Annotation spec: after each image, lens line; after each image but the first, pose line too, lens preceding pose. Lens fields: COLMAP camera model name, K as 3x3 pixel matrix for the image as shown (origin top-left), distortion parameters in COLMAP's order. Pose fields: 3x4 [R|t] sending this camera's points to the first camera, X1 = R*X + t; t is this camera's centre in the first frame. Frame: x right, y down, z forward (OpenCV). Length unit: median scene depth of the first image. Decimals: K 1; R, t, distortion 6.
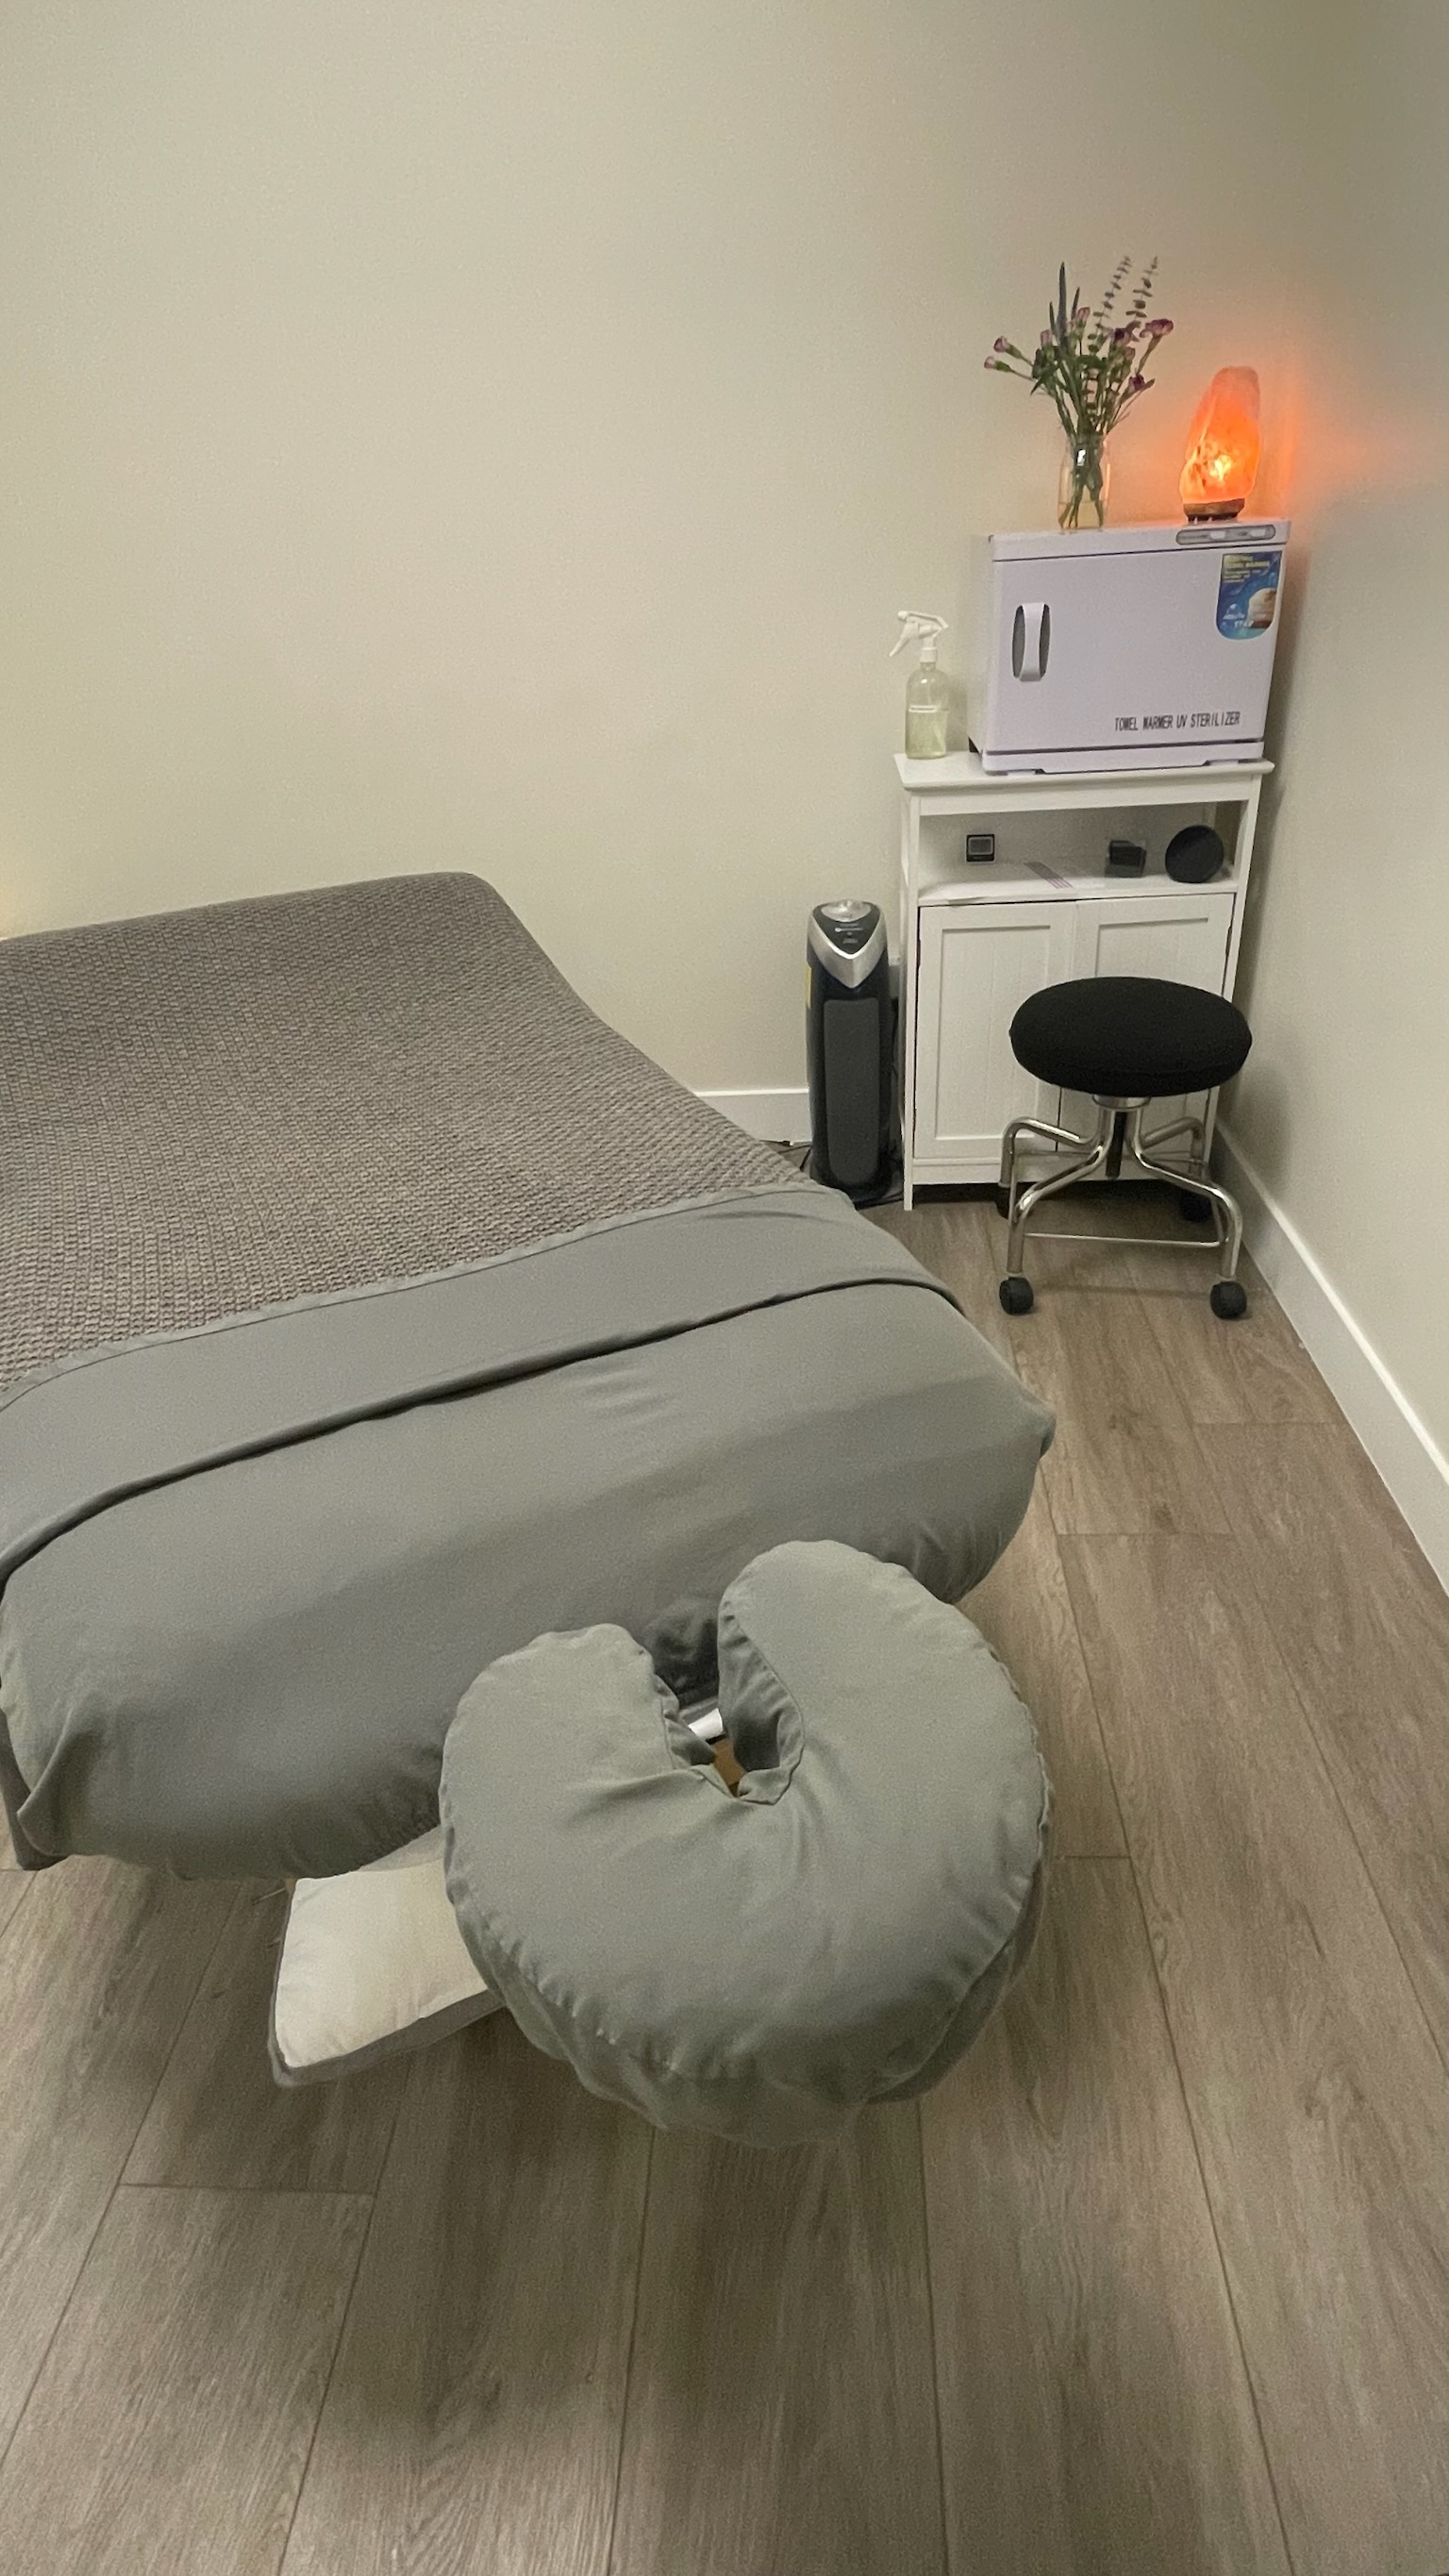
lens RADIAL K [[1346.4, 0, 720.4], [0, 1346.4, 1265.6], [0, 0, 1]] dist [-0.000913, 0.001871]
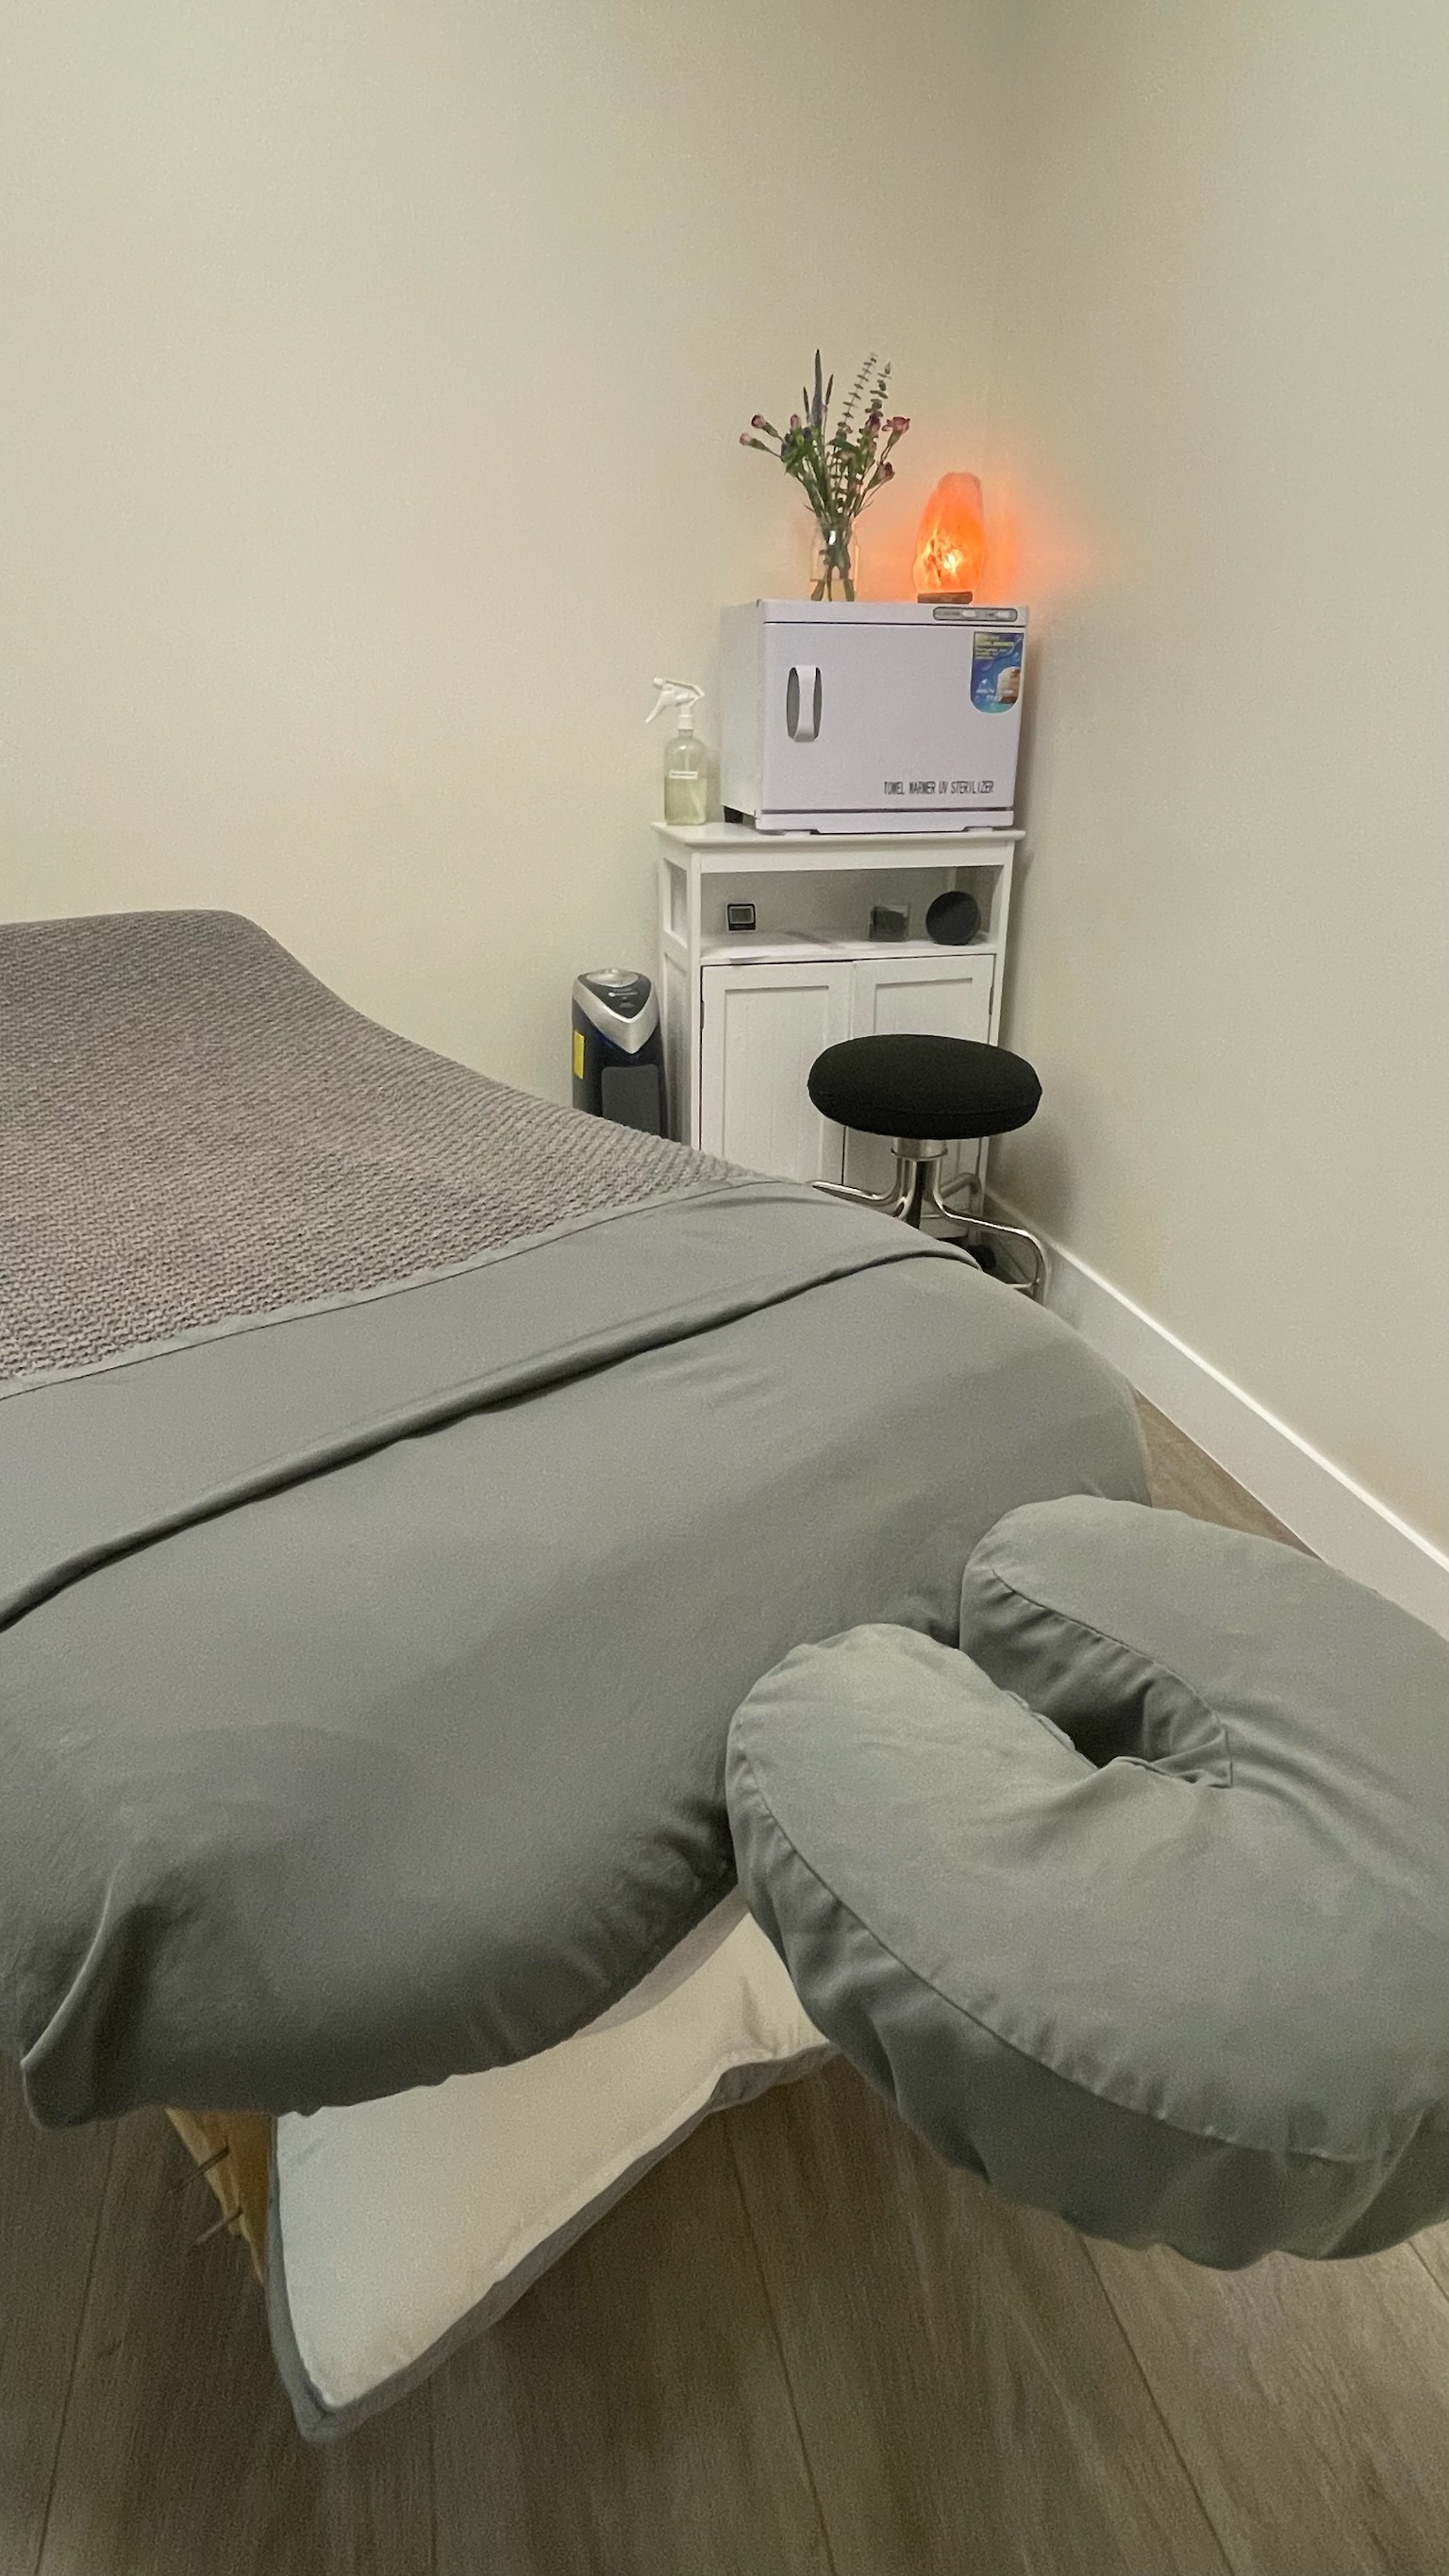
lens RADIAL K [[1346.4, 0, 726.4], [0, 1346.4, 1263.8], [0, 0, 1]] dist [-0.000913, 0.001871]
pose [[0.953970, -0.057464, 0.294345, -0.190146], [0.091726, 0.990345, -0.103941, 0.069591], [-0.285531, 0.126155, 0.950030, 0.139595]]
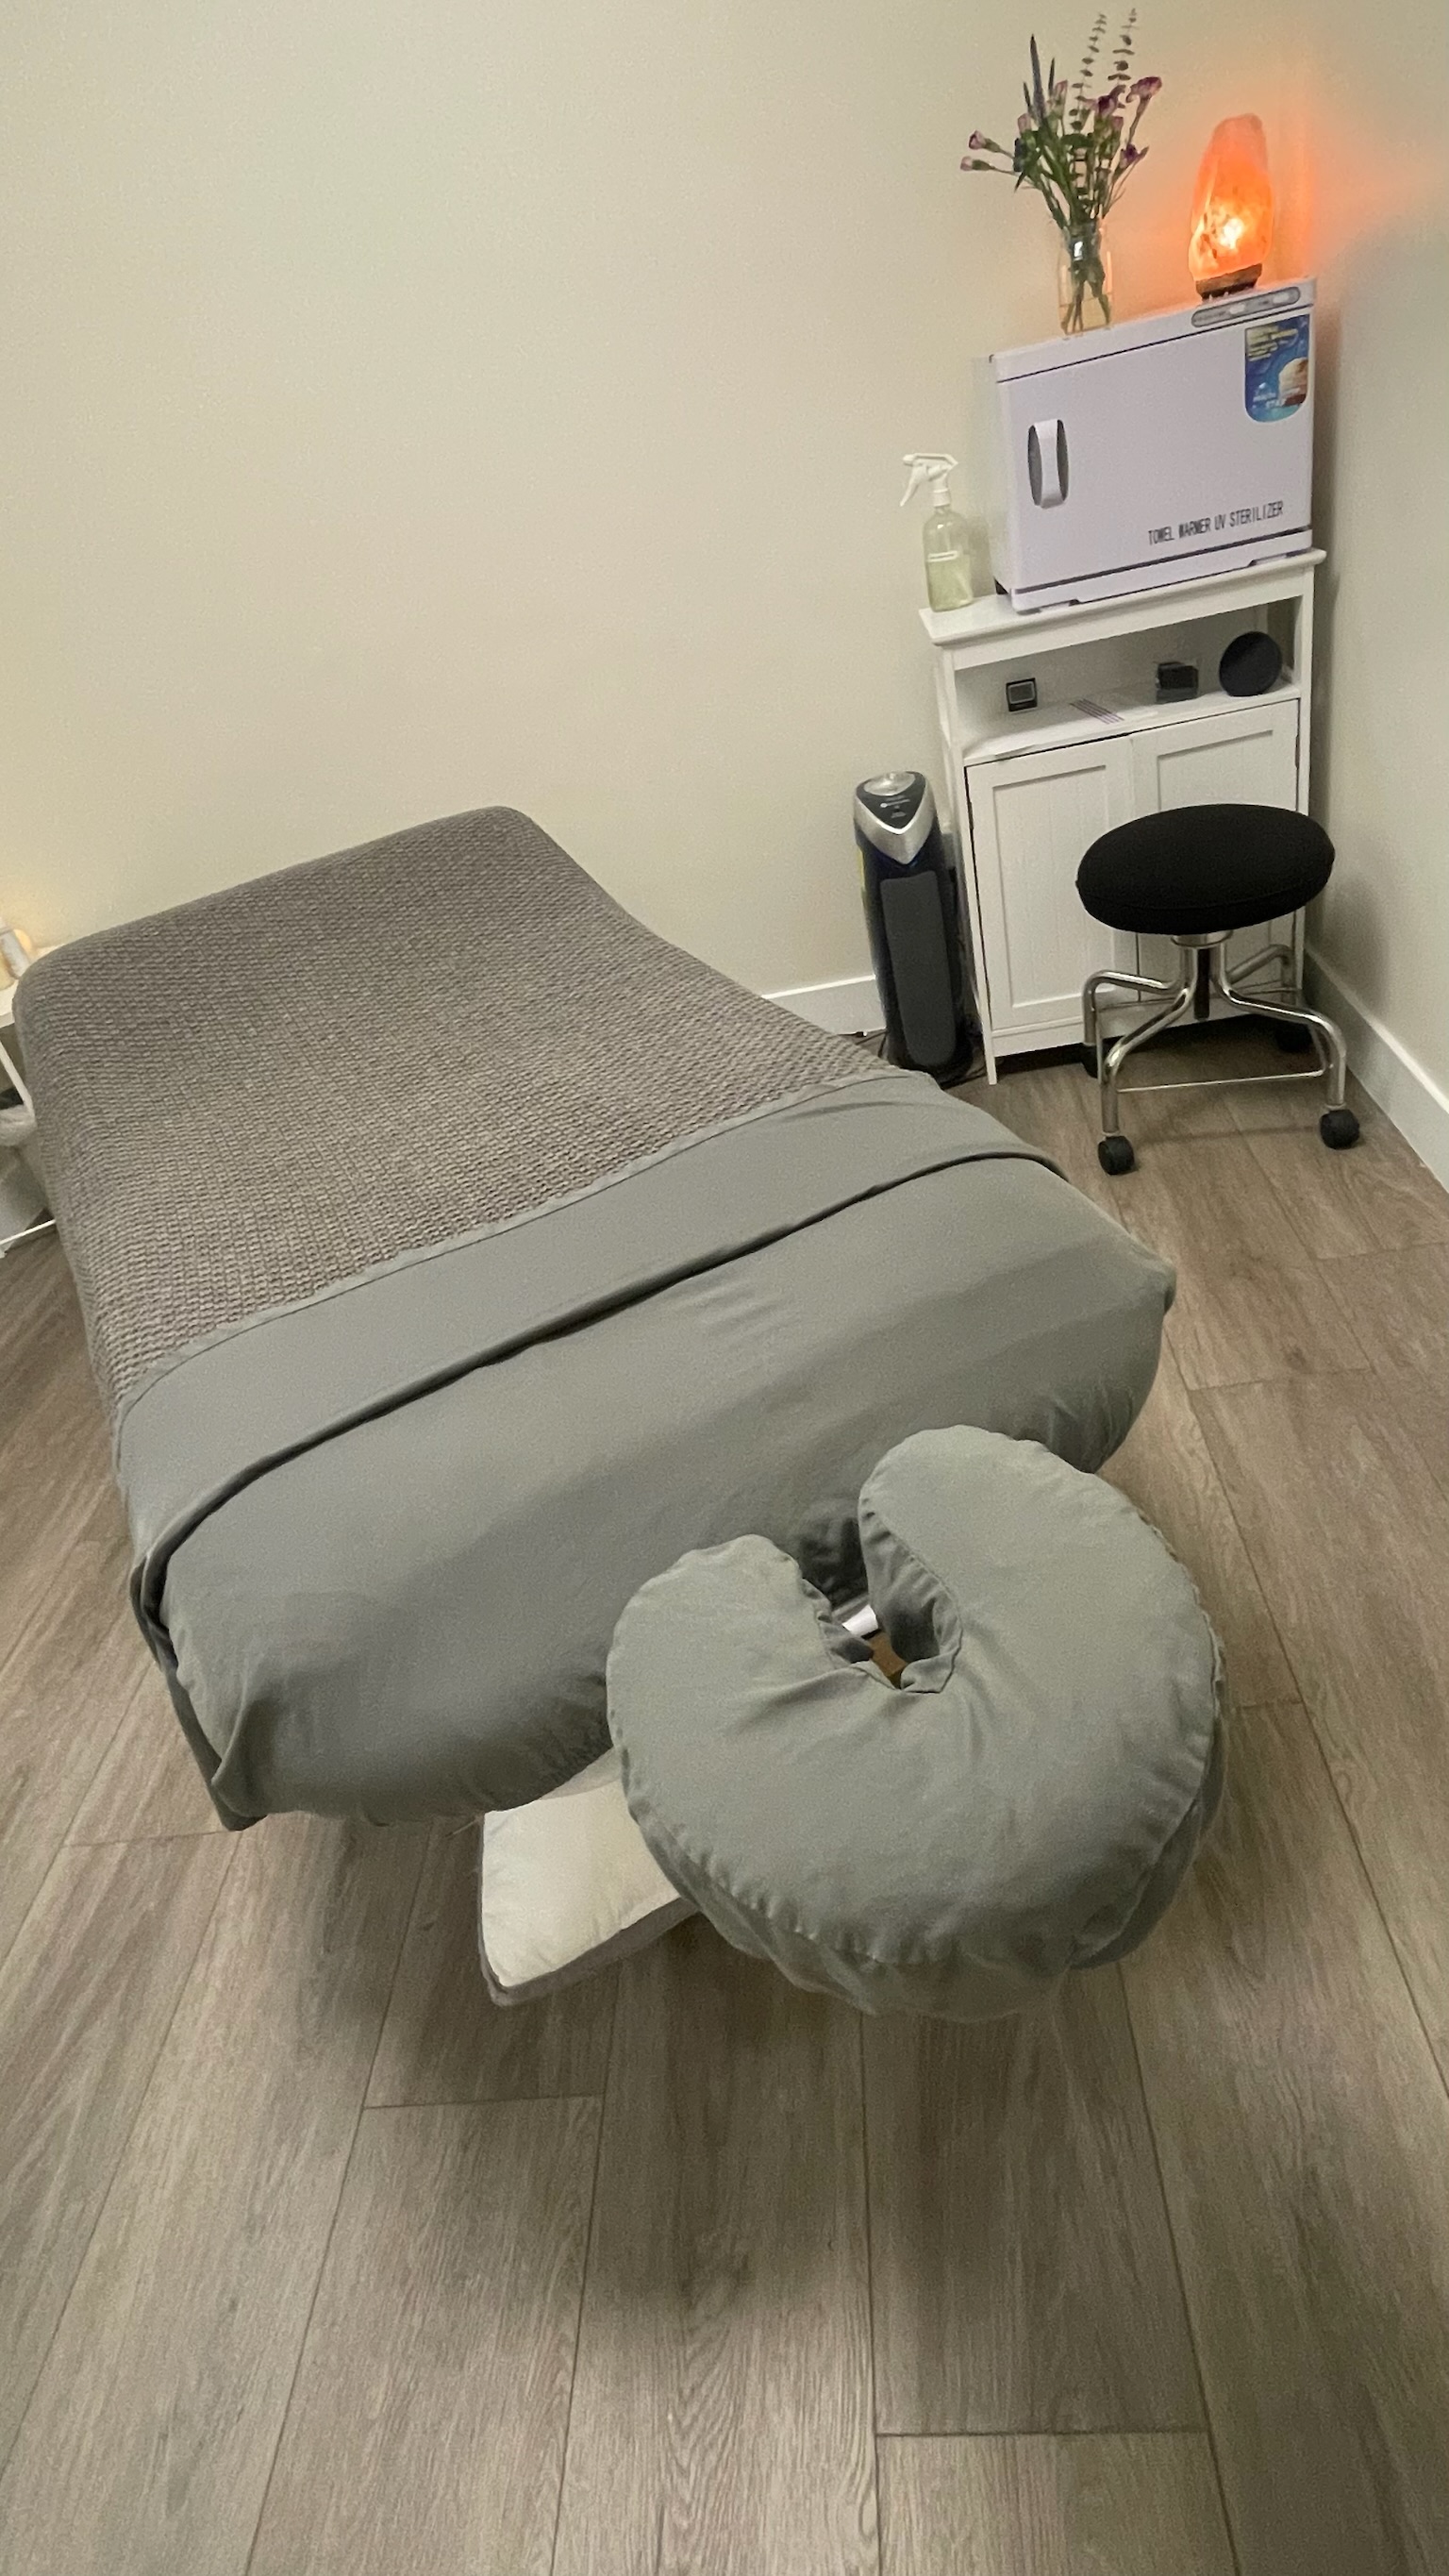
lens RADIAL K [[1346.4, 0, 724.9], [0, 1346.4, 1266.9], [0, 0, 1]] dist [-0.000913, 0.001871]
pose [[0.988328, -0.134487, -0.071556, -0.001586], [0.139059, 0.988261, 0.063275, 0.001788], [0.062206, -0.072487, 0.995428, 0.009099]]
